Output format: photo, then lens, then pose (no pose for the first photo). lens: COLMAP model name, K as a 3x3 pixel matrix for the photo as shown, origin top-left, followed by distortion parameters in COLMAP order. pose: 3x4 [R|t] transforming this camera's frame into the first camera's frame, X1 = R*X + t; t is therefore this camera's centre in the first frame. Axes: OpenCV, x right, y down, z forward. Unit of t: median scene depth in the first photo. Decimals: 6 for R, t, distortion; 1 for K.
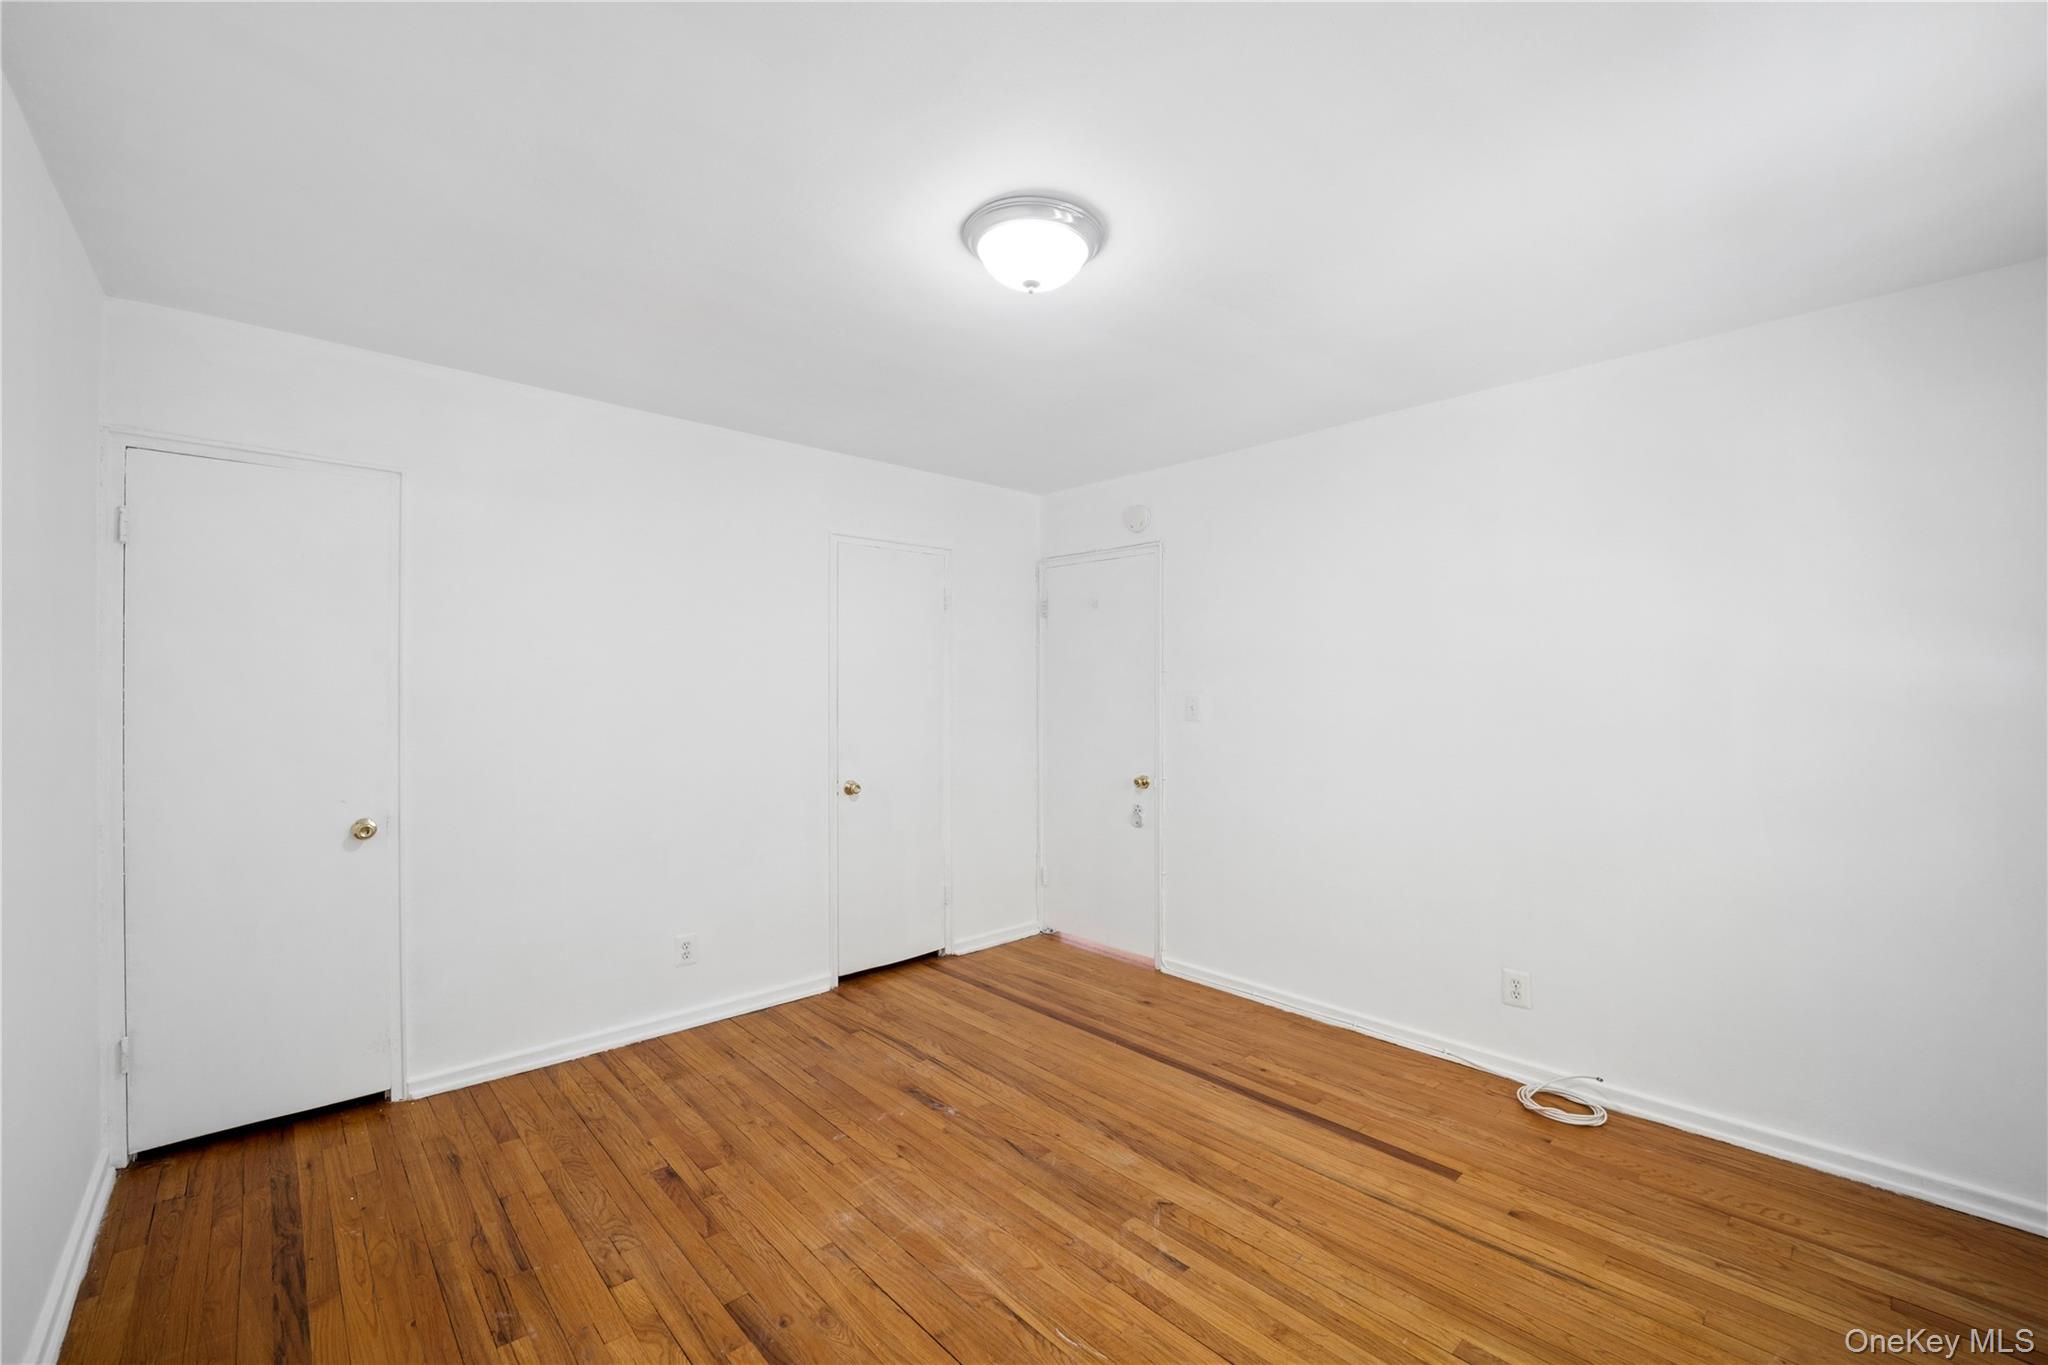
lens RADIAL K [[840.0, 0, 1026.0], [0, 840.0, 687.5], [0, 0, 1]] dist [-0.018052, 0.000138]
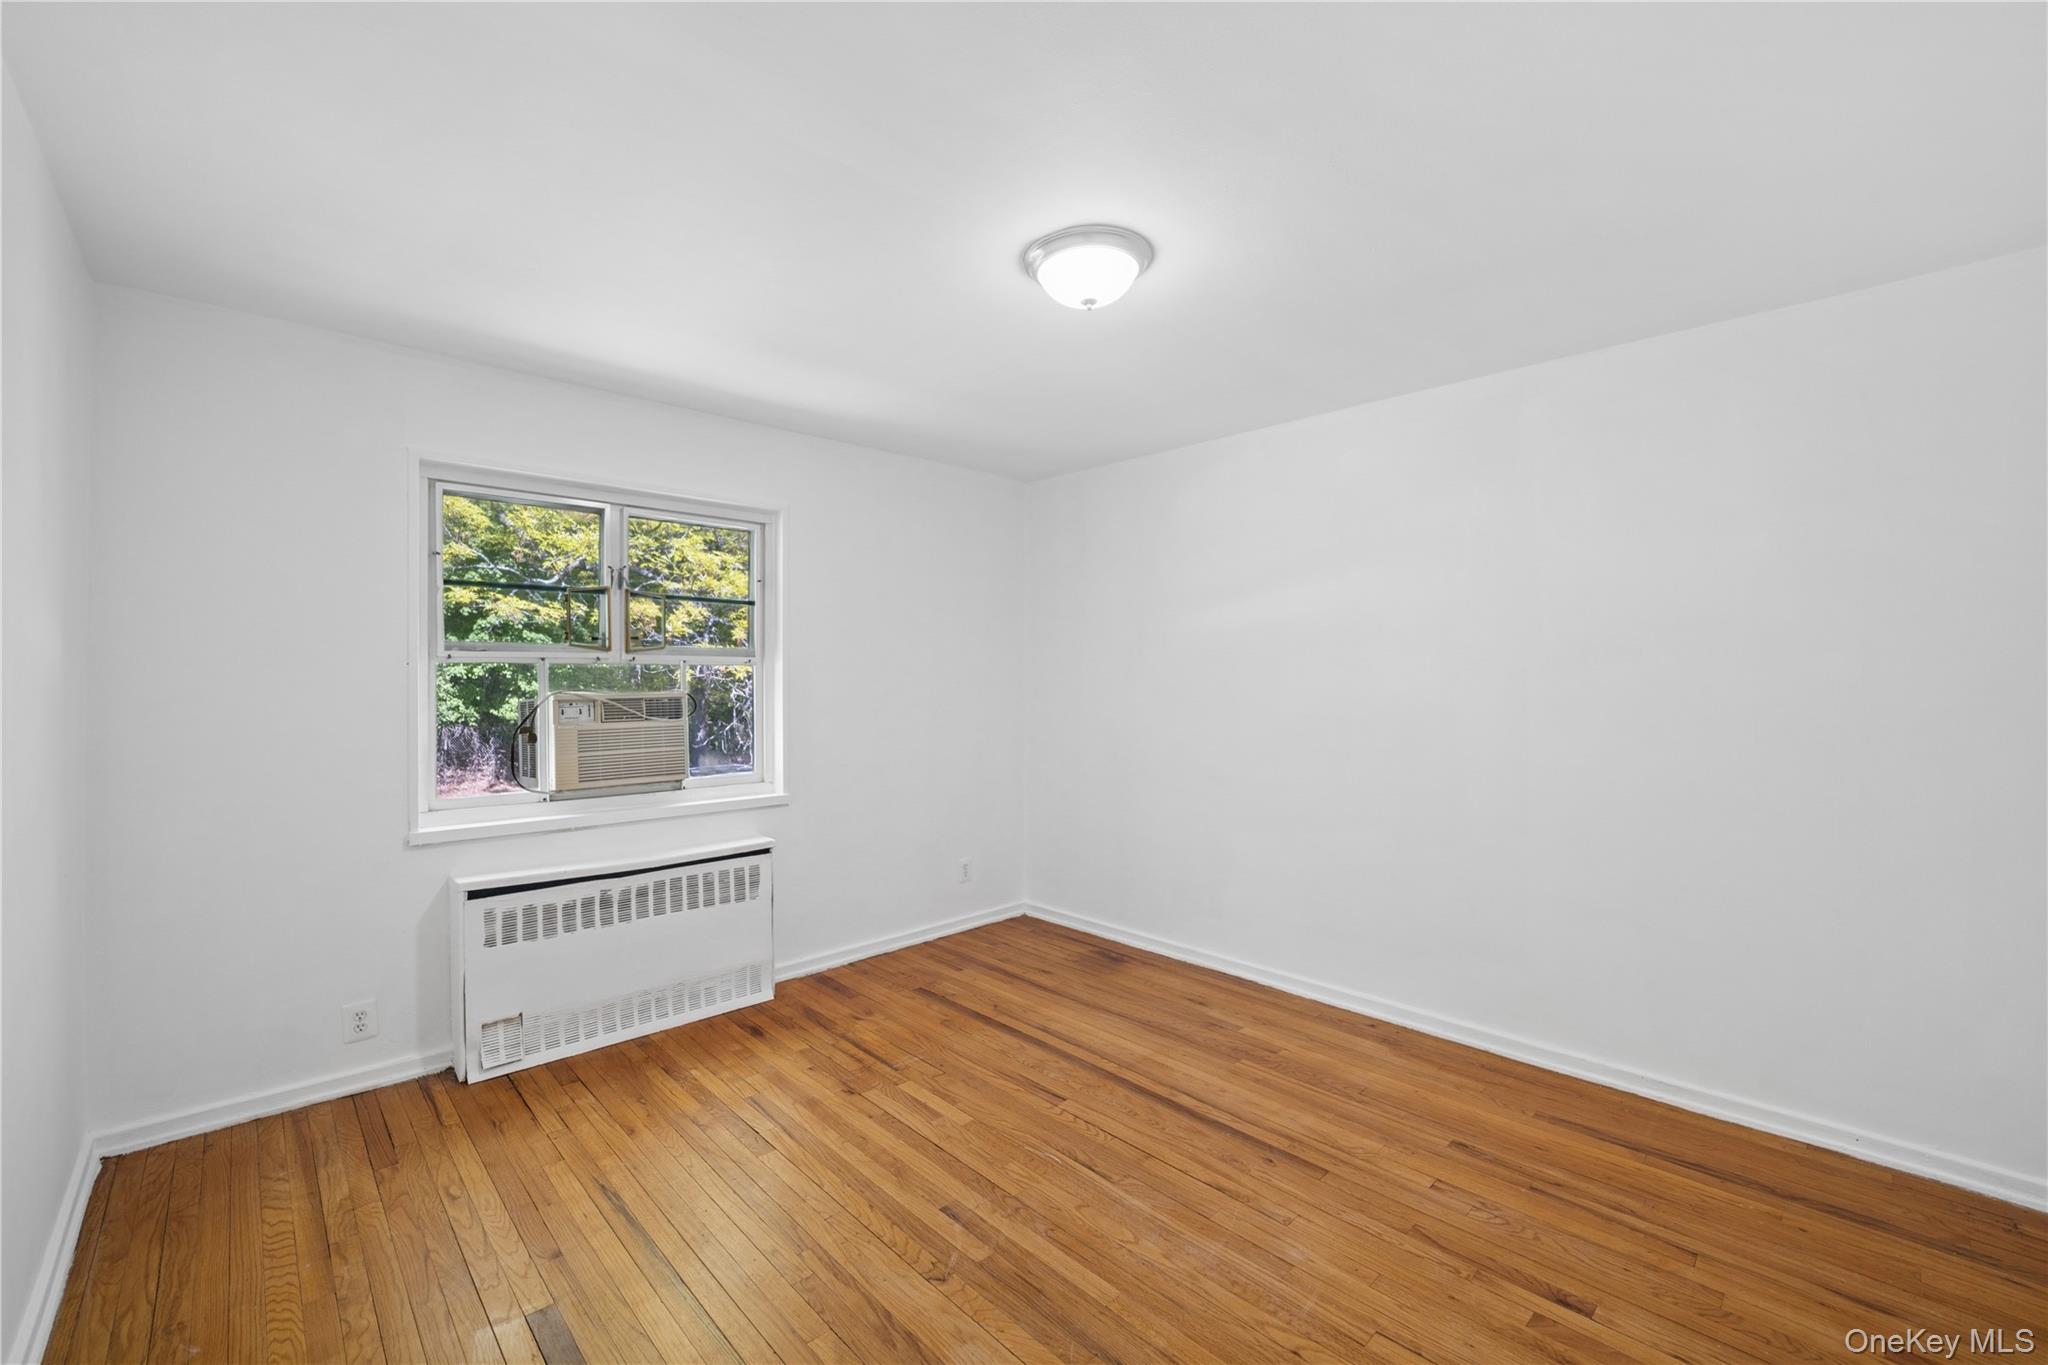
lens RADIAL K [[840.0, 0, 1023.2], [0, 840.0, 673.7], [0, 0, 1]] dist [-0.018052, 0.000138]
pose [[-0.999860, -0.001437, -0.016662, 0.100414], [-0.001250, 0.999936, -0.011237, 0.014528], [0.016677, -0.011215, -0.999798, 1.967605]]
